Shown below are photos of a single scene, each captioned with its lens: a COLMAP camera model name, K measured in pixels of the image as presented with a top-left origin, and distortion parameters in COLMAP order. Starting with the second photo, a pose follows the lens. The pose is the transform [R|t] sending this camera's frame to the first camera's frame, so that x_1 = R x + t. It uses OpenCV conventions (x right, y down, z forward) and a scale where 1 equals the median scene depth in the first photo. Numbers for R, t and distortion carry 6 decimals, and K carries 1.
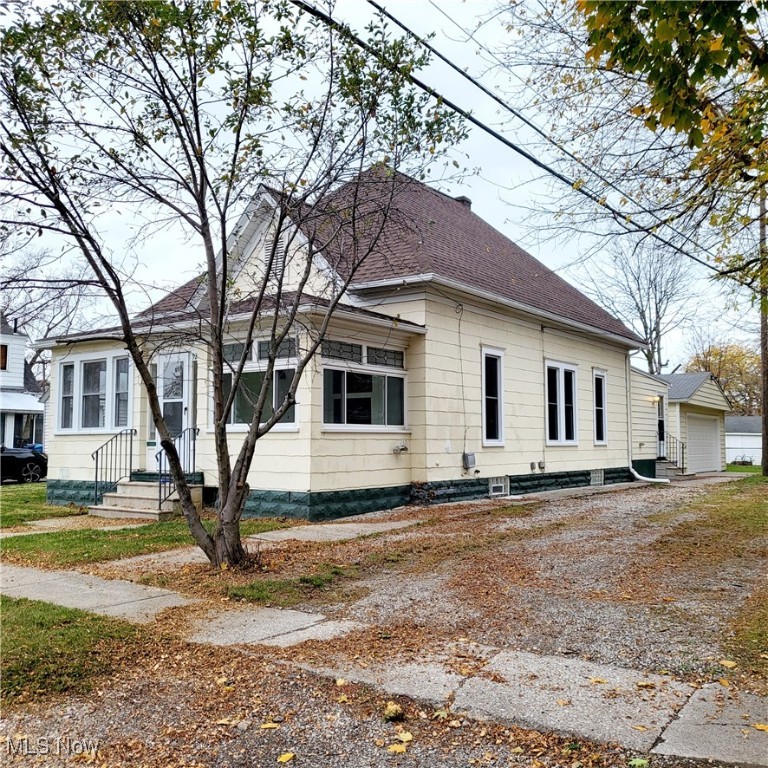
lens RADIAL K [[784.3, 0, 386.1], [0, 784.3, 384.3], [0, 0, 1]] dist [0.000273, 0.000000]
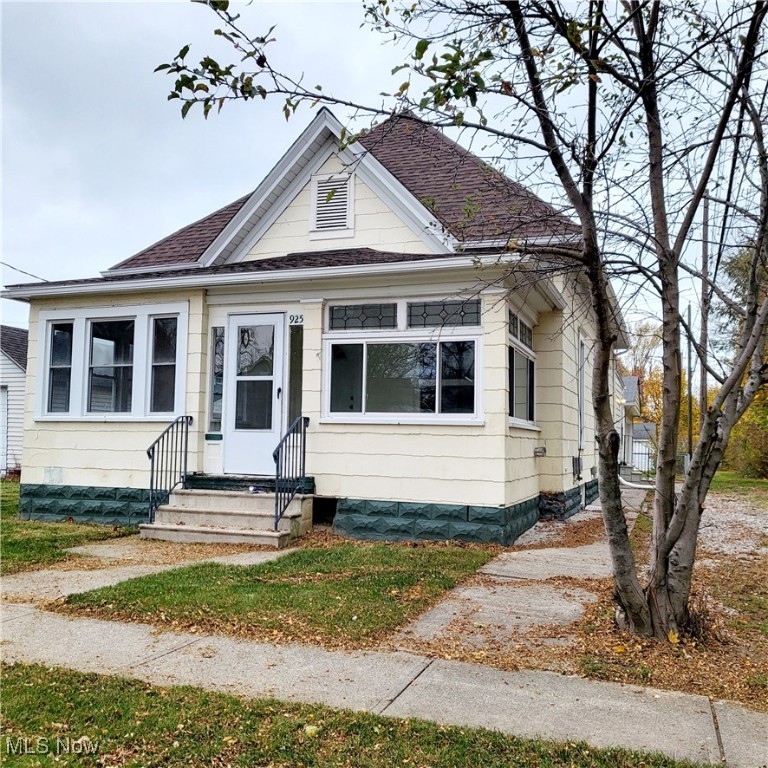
lens RADIAL K [[784.3, 0, 382.1], [0, 784.3, 383.2], [0, 0, 1]] dist [0.000273, 0.000000]
pose [[0.963876, 0.040500, 0.263254, -0.348830], [-0.040429, 0.999166, -0.005690, 0.024423], [-0.263265, -0.005159, 0.964710, 0.265247]]
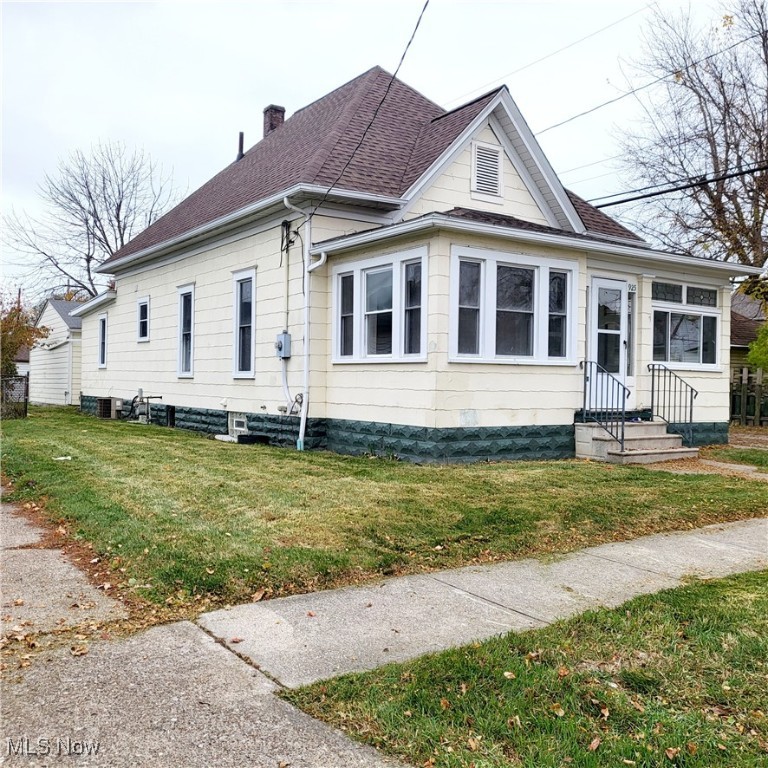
lens RADIAL K [[784.3, 0, 383.0], [0, 784.3, 385.7], [0, 0, 1]] dist [0.000273, 0.000000]
pose [[0.349973, 0.003120, 0.936754, -1.211829], [-0.086883, 0.995792, 0.029143, 0.079008], [-0.932722, -0.091588, 0.348772, 0.921712]]
